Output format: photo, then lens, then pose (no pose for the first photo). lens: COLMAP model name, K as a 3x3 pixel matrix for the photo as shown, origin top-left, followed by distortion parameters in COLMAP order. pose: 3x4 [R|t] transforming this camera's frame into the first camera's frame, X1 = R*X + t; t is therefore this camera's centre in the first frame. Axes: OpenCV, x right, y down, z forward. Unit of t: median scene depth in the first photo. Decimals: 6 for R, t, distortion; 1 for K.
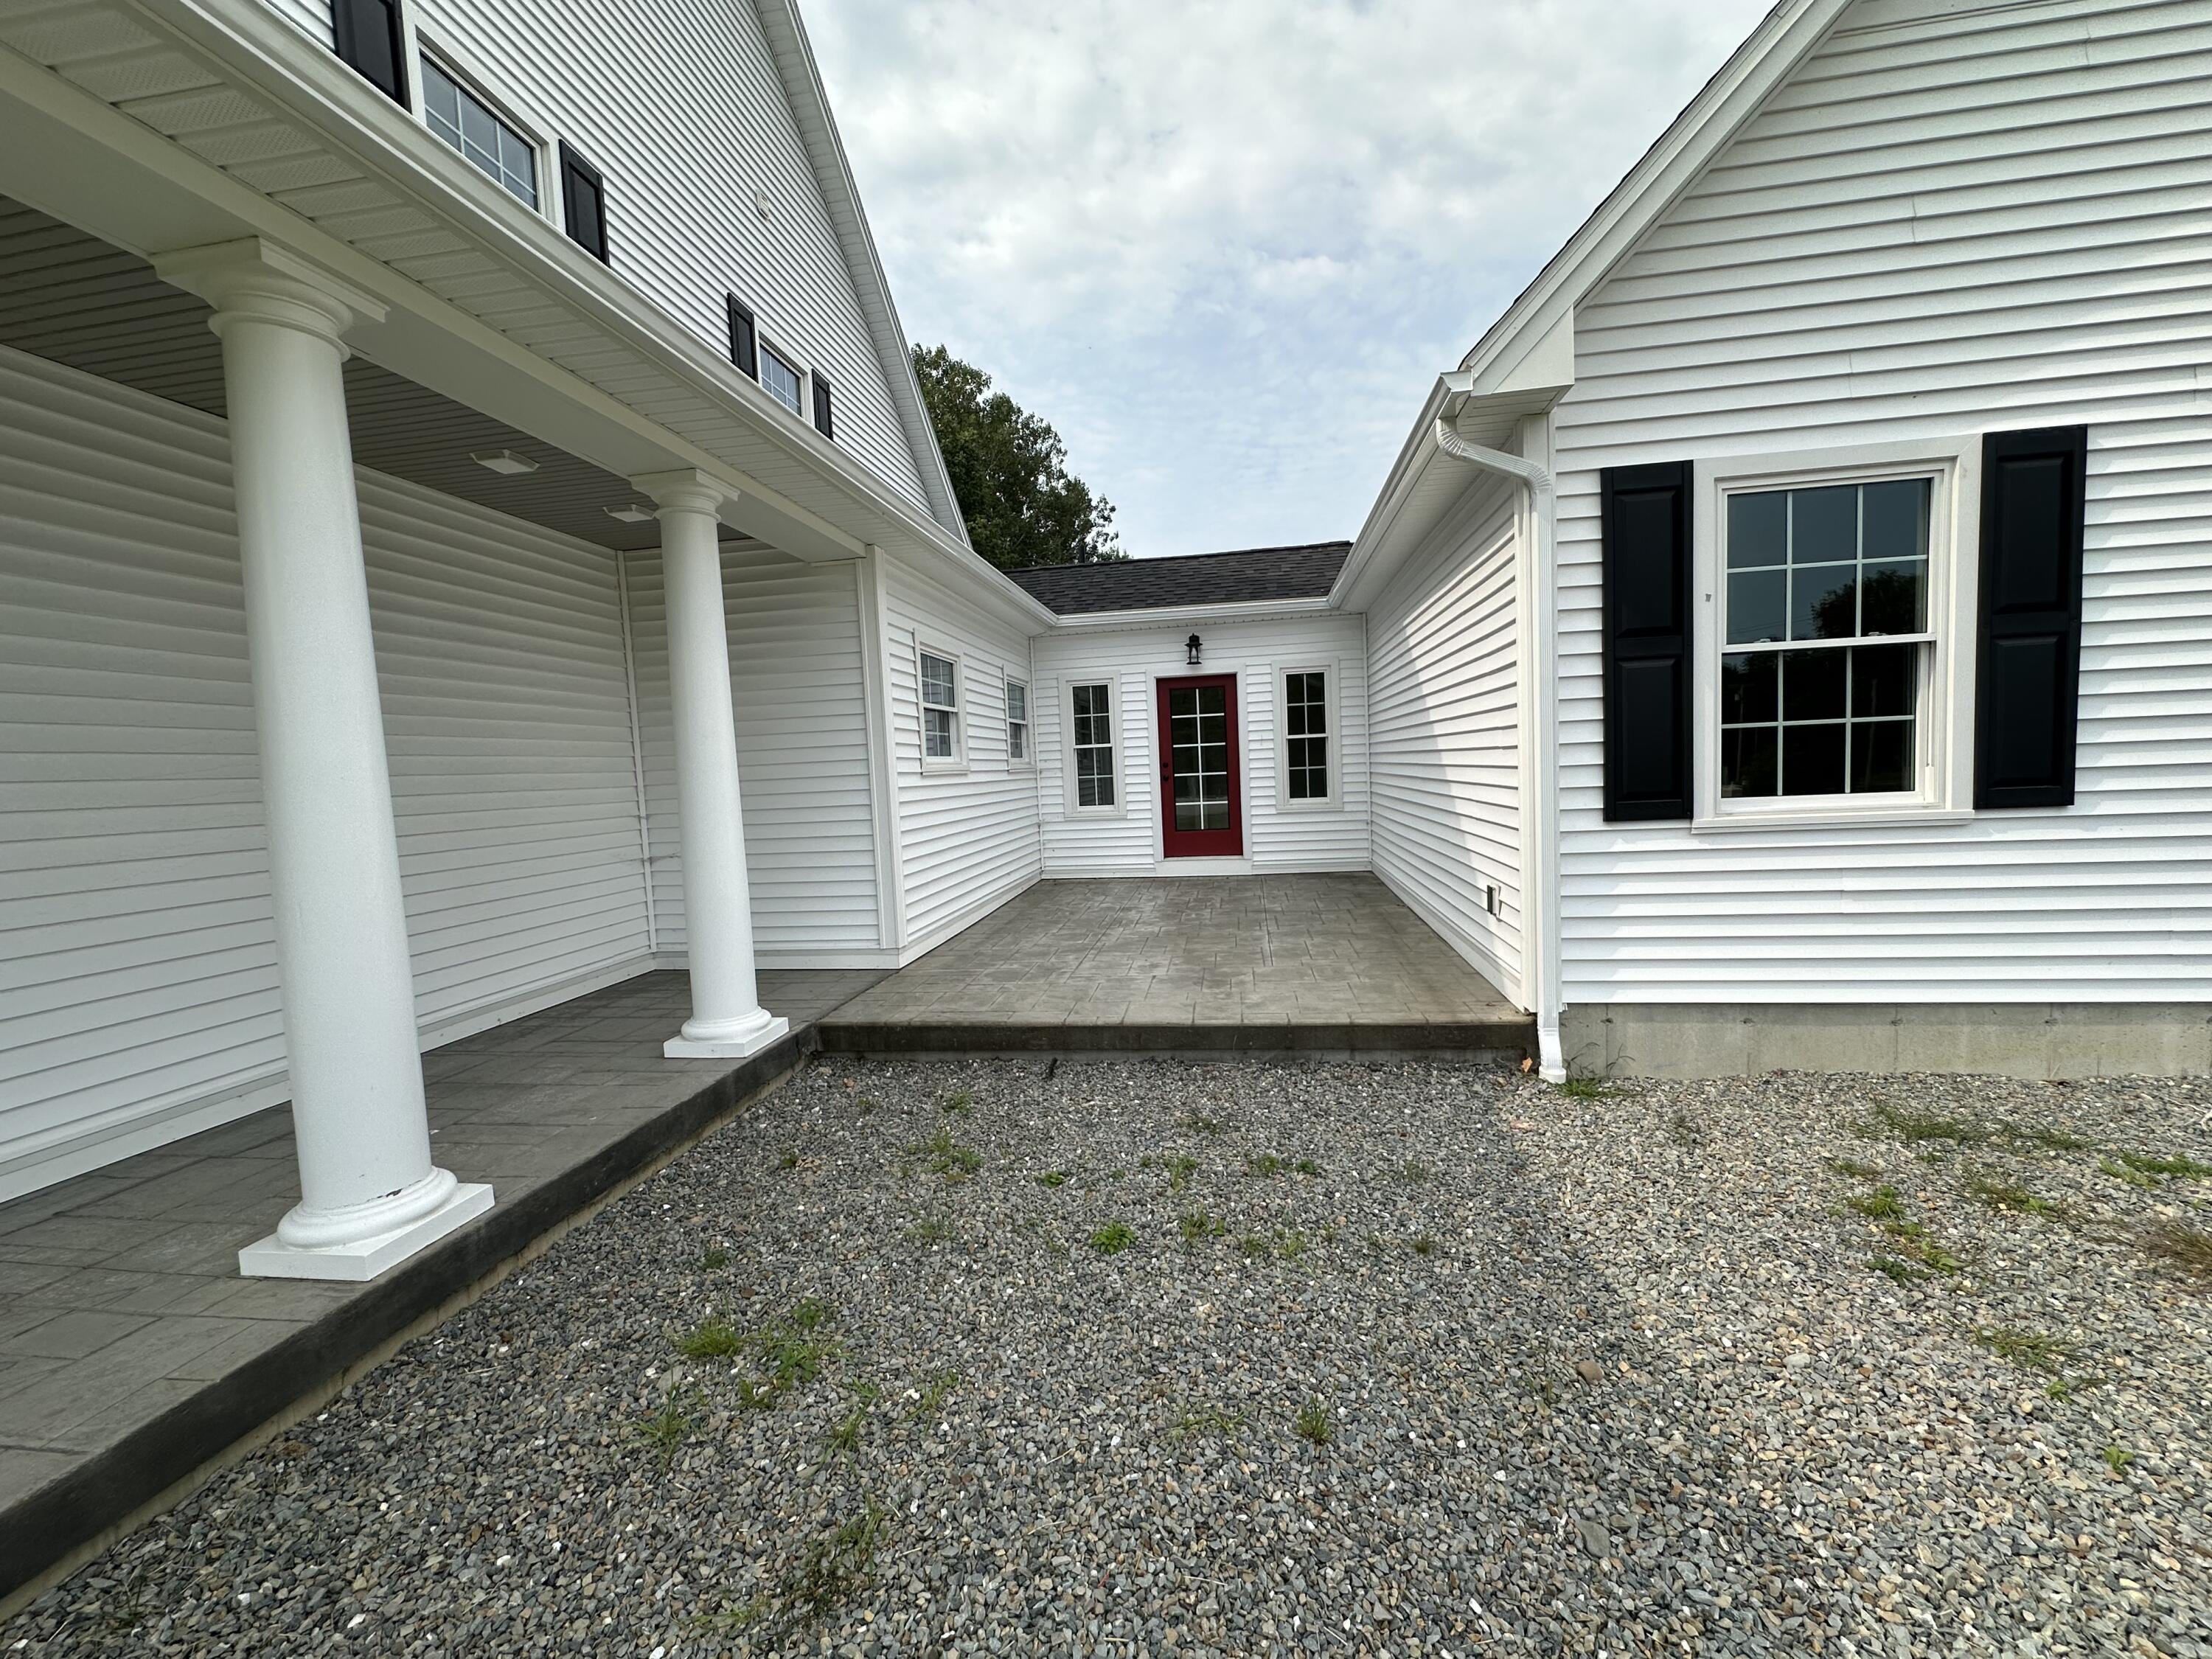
lens RADIAL K [[888.8, 0, 1107.4], [0, 888.8, 827.4], [0, 0, 1]] dist [-0.000672, -0.000362]
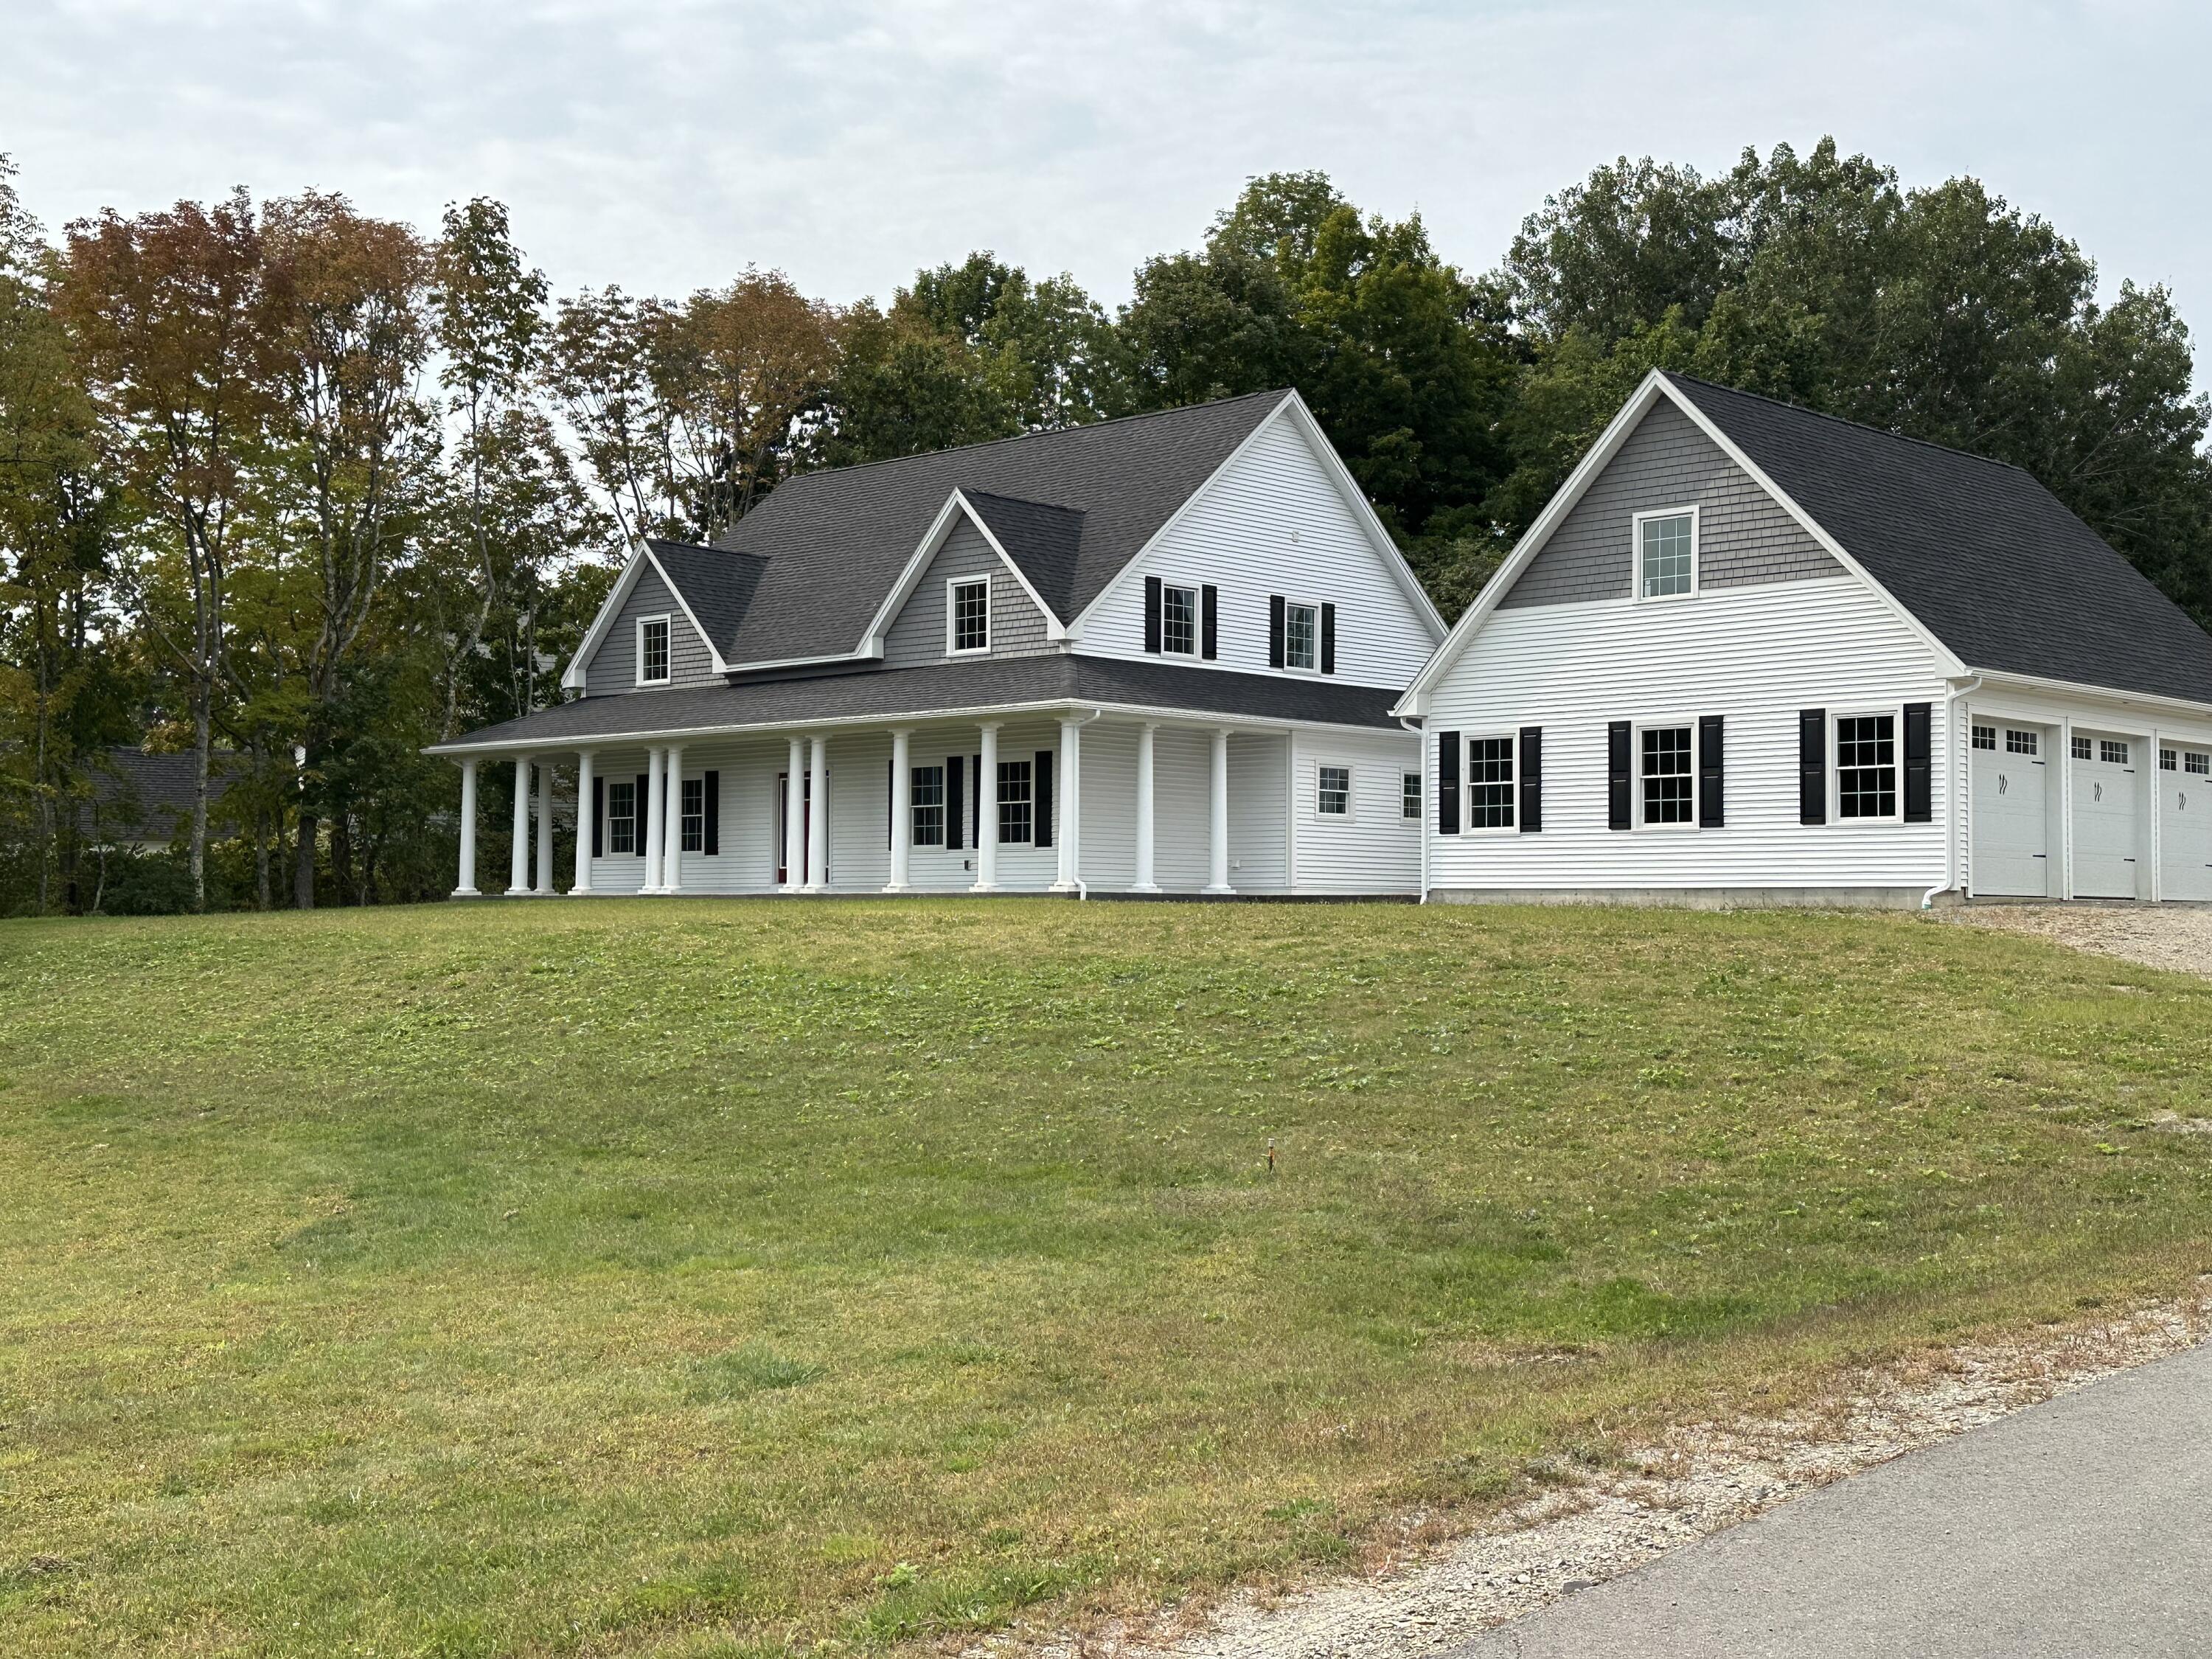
lens RADIAL K [[2651.4, 0, 1103.7], [0, 2651.4, 824.0], [0, 0, 1]] dist [0.041432, 0.000000]
pose [[0.824482, 0.027797, -0.565205, 2.107122], [-0.081333, 0.994244, -0.069746, 0.309845], [0.560013, 0.103474, 0.821997, -3.249602]]
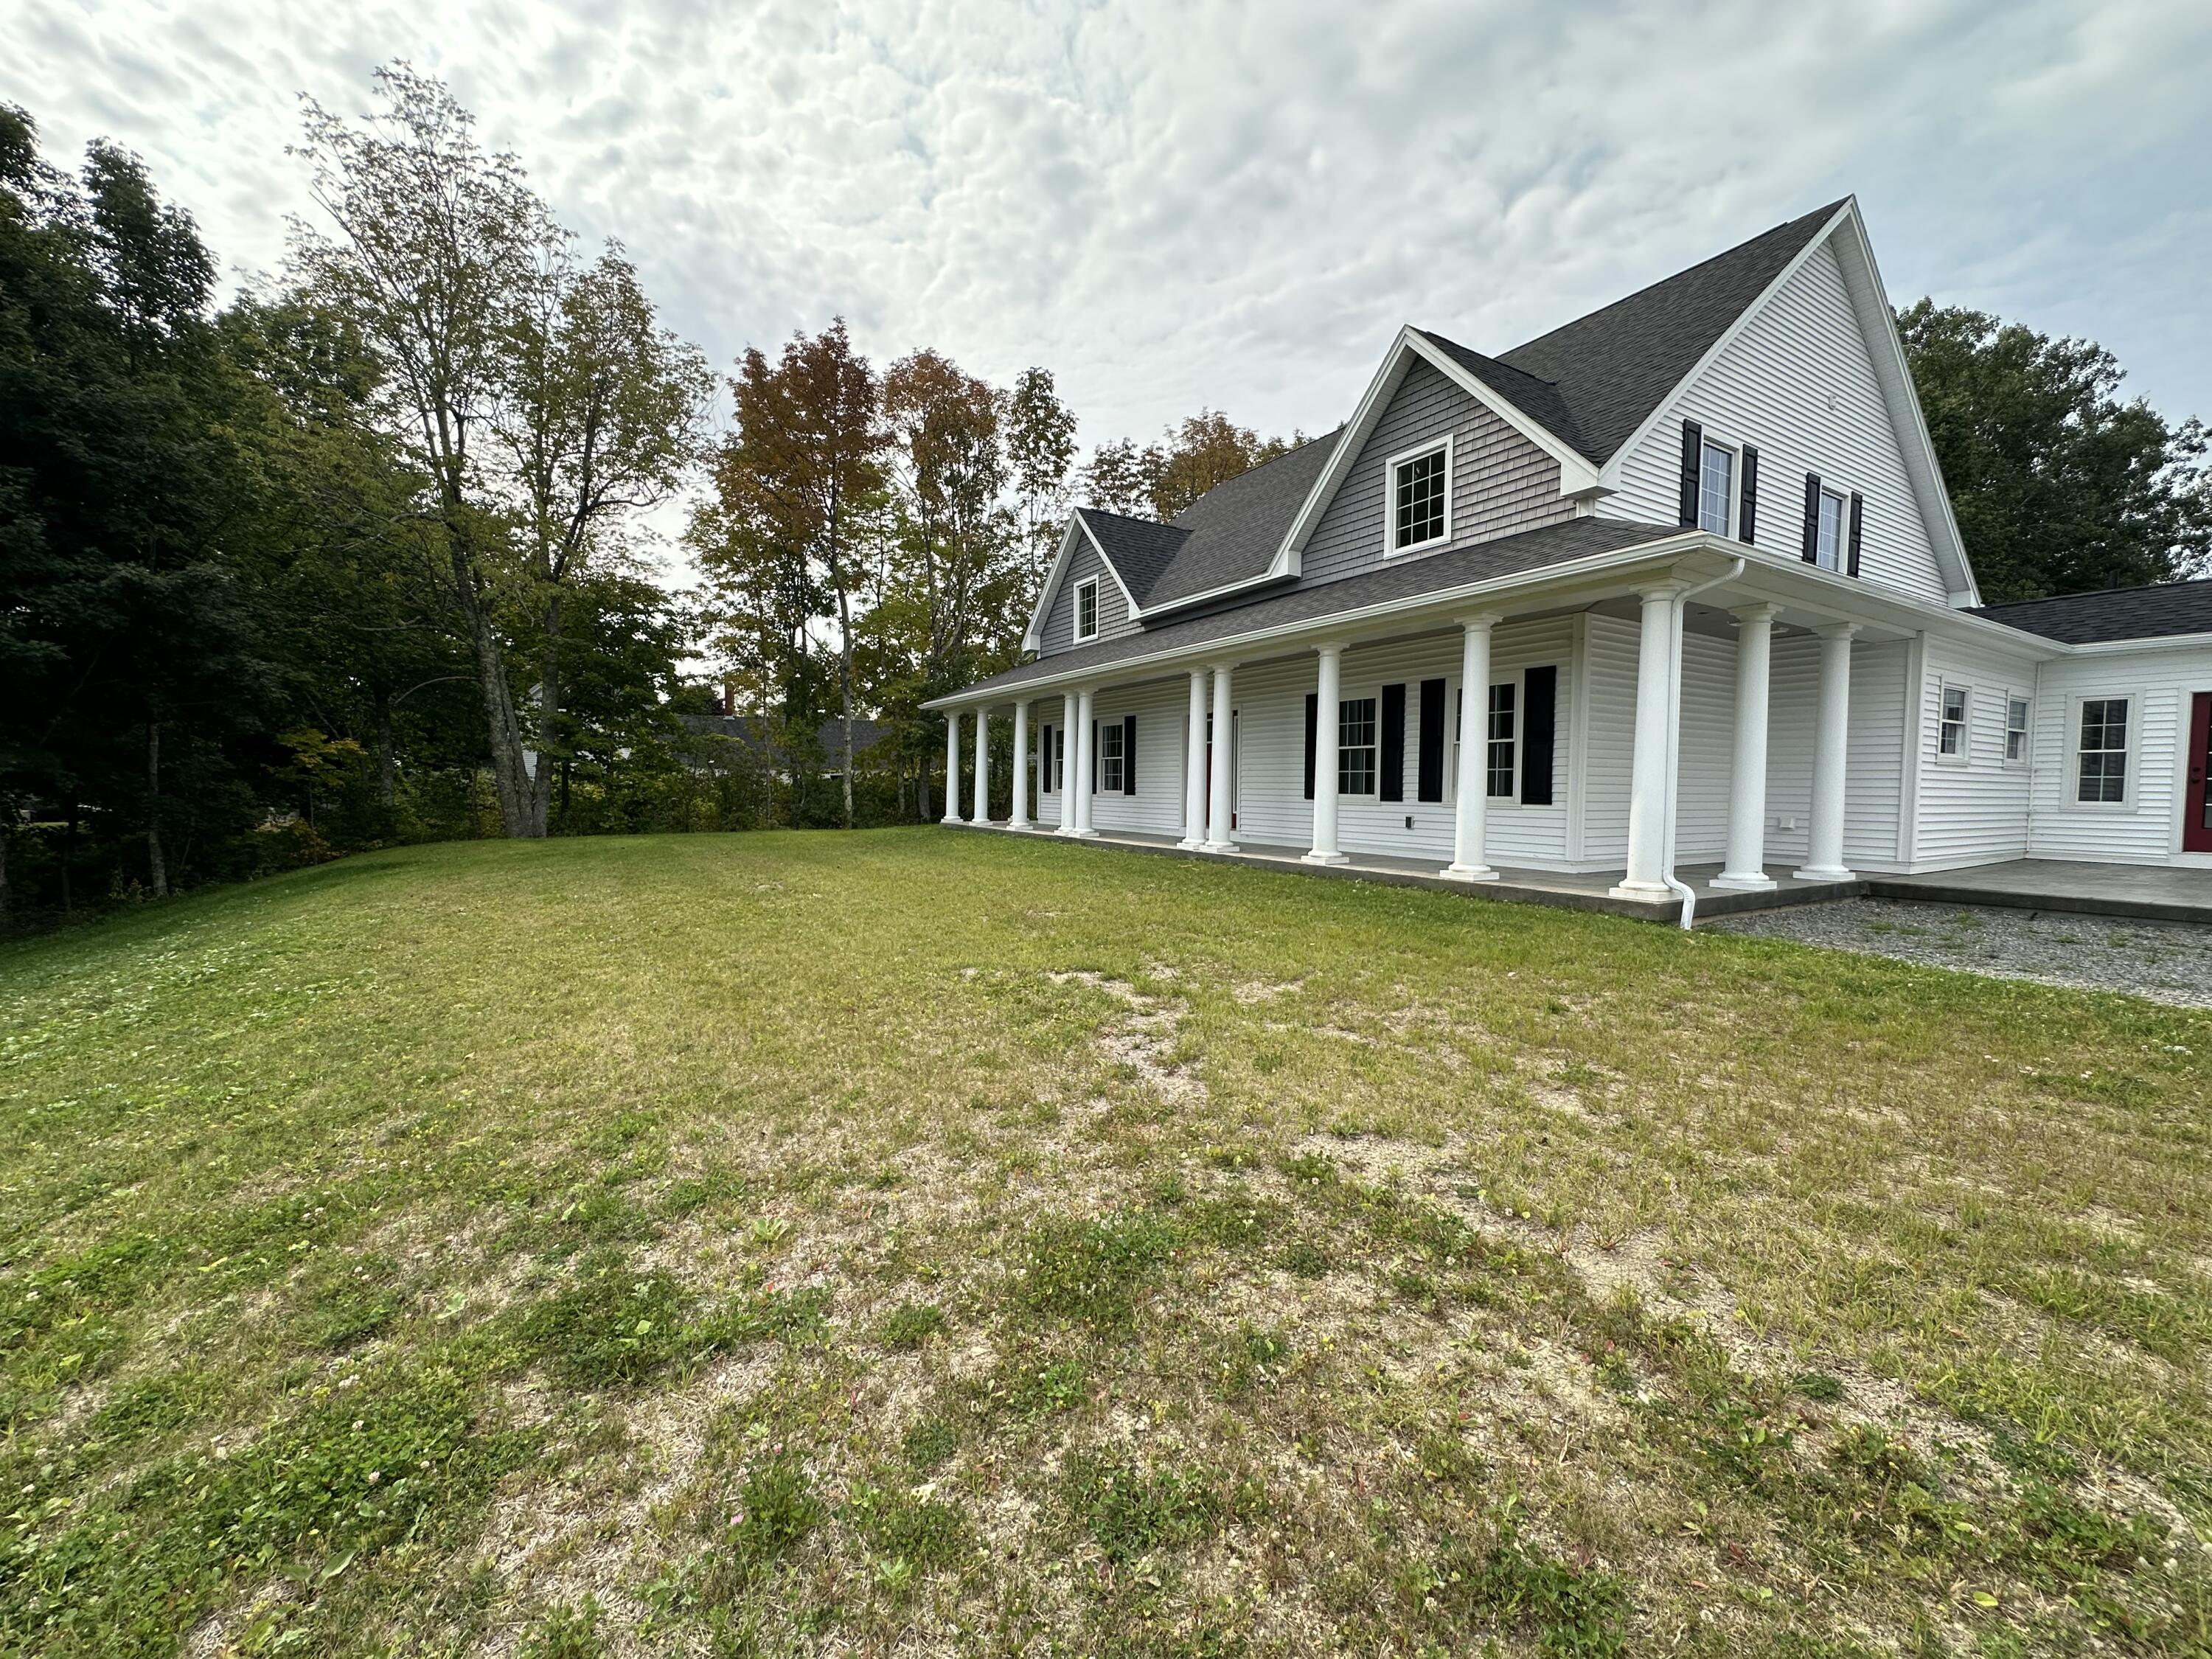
lens RADIAL K [[888.8, 0, 1108.7], [0, 888.8, 833.2], [0, 0, 1]] dist [-0.000672, -0.000362]
pose [[0.643345, 0.090476, -0.760212, 0.040968], [-0.090735, 0.995004, 0.041633, 0.088467], [0.760181, 0.042193, 0.648340, -0.773296]]
